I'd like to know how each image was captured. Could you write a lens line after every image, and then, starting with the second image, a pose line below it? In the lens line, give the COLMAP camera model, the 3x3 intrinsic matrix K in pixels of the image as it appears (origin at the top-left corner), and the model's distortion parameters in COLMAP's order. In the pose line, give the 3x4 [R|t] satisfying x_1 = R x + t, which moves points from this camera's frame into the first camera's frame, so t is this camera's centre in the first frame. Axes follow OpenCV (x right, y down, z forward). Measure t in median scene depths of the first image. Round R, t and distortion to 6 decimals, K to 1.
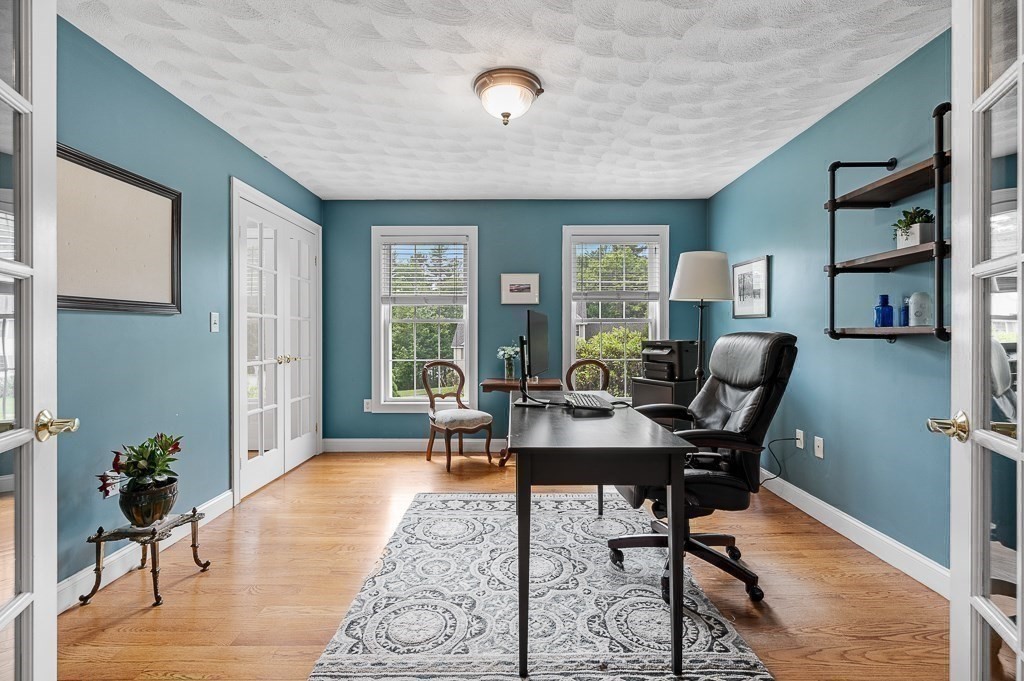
lens RADIAL K [[467.6, 0, 512.2], [0, 467.6, 335.9], [0, 0, 1]] dist [0.000435, -0.000835]
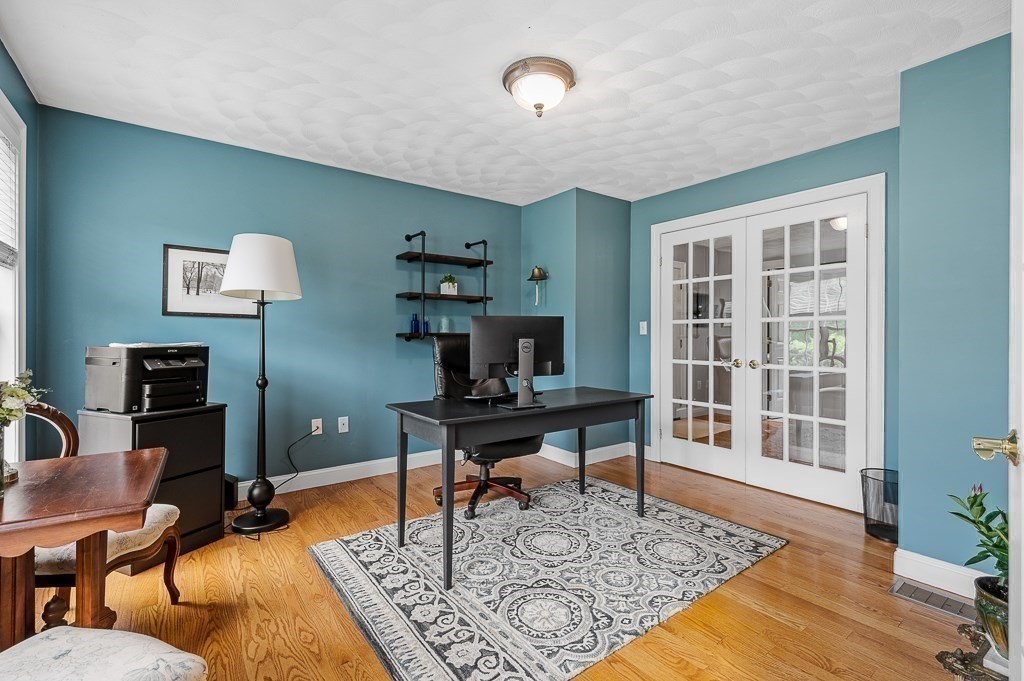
lens RADIAL K [[467.6, 0, 510.7], [0, 467.6, 337.8], [0, 0, 1]] dist [0.000435, -0.000835]
pose [[-0.605379, -0.003317, 0.795930, -0.744149], [0.001291, 0.999986, 0.005149, -0.006961], [-0.795936, 0.004145, -0.605366, 1.644168]]
